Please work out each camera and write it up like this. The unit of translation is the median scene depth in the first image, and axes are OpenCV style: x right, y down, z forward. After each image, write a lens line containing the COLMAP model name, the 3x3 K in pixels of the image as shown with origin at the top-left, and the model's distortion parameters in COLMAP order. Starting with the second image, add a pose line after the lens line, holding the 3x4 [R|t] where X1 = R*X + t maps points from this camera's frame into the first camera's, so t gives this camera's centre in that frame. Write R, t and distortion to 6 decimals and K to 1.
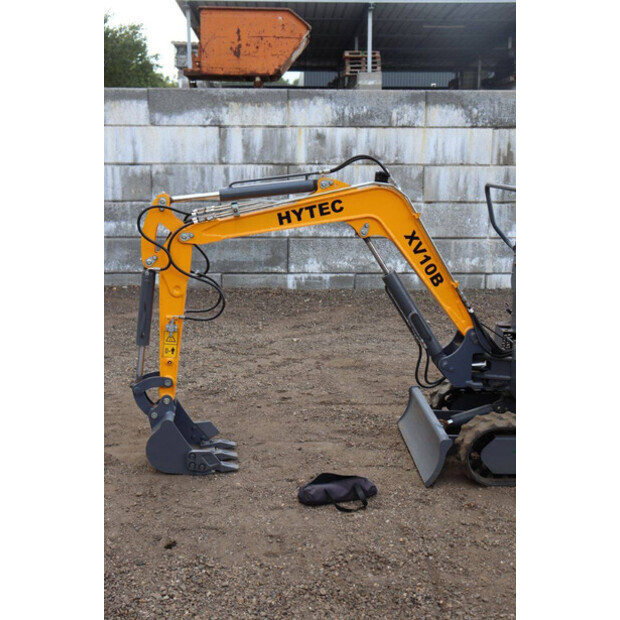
lens RADIAL K [[795.5, 0, 310.0], [0, 795.5, 310.0], [0, 0, 1]] dist [0.016172, 0.114061]
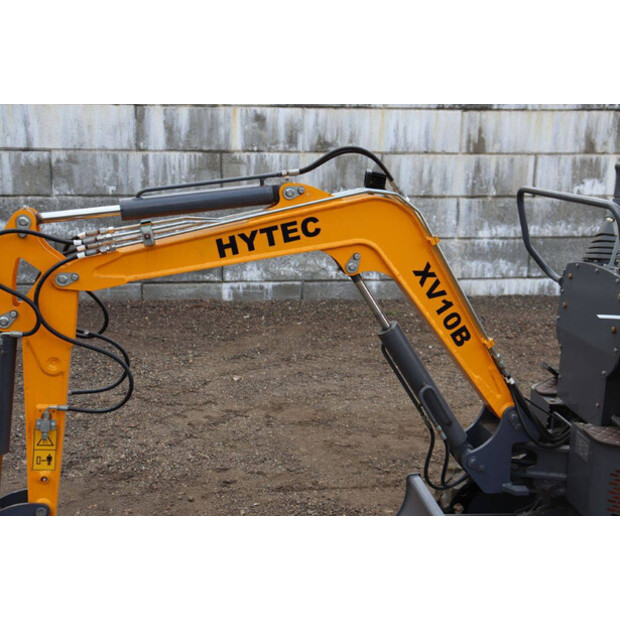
lens RADIAL K [[799.8, 0, 317.4], [0, 799.8, 310.9], [0, 0, 1]] dist [-0.006863, 0.290269]
pose [[0.995283, -0.015233, 0.095811, -0.009908], [0.013246, 0.999684, 0.021343, -0.033735], [-0.096106, -0.019973, 0.995171, 0.159041]]
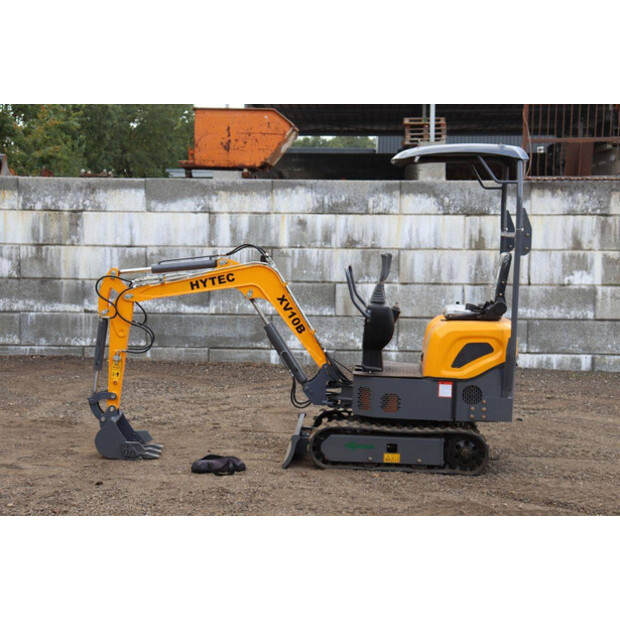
lens RADIAL K [[1057.8, 0, 310.0], [0, 1057.8, 310.0], [0, 0, 1]] dist [0.187255, 0.152177]
pose [[0.995567, 0.012106, -0.093267, 0.160236], [-0.023098, 0.992781, -0.117698, 0.069322], [0.091169, 0.119331, 0.988660, -0.406893]]
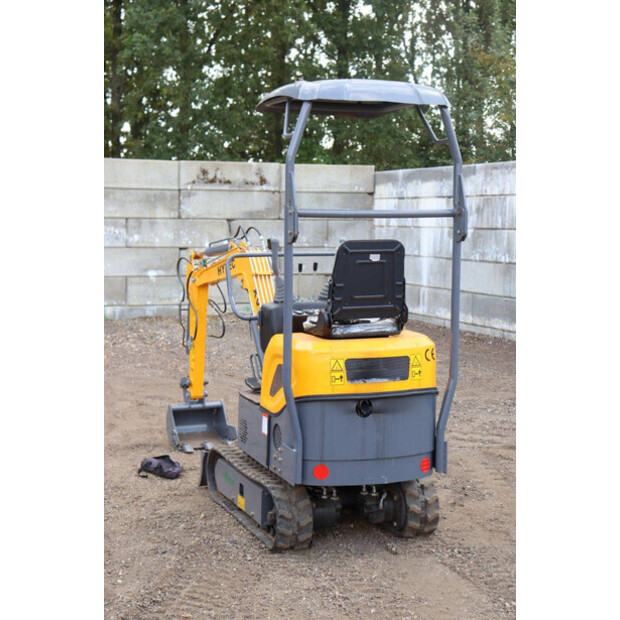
lens RADIAL K [[1179.7, 0, 310.0], [0, 1179.7, 310.0], [0, 0, 1]] dist [0.271732, 0.139603]
pose [[0.326667, 0.076808, -0.942013, 0.828189], [-0.188843, 0.981899, 0.014574, -0.047328], [0.926081, 0.173132, 0.335259, 0.211463]]
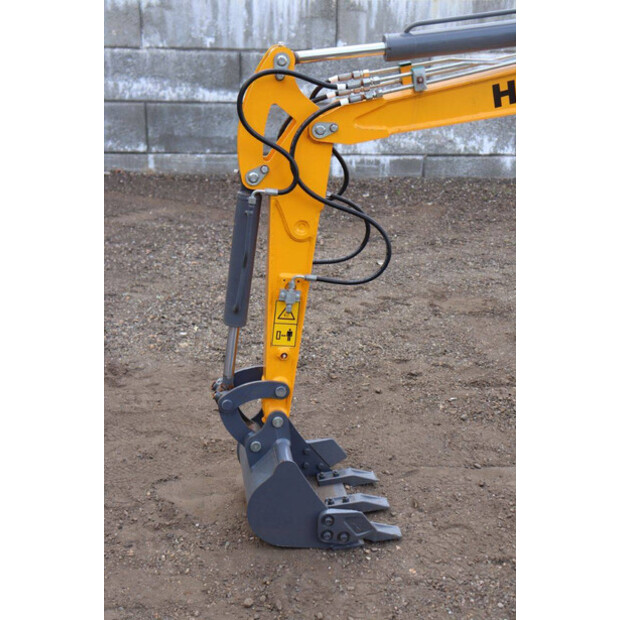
lens RADIAL K [[914.3, 0, 310.0], [0, 914.3, 310.0], [0, 0, 1]] dist [0.086580, 0.140349]
pose [[0.999408, 0.000580, 0.034411, -0.080128], [-0.005463, 0.989854, 0.141985, -0.025851], [-0.033979, -0.142089, 0.989271, 0.161859]]
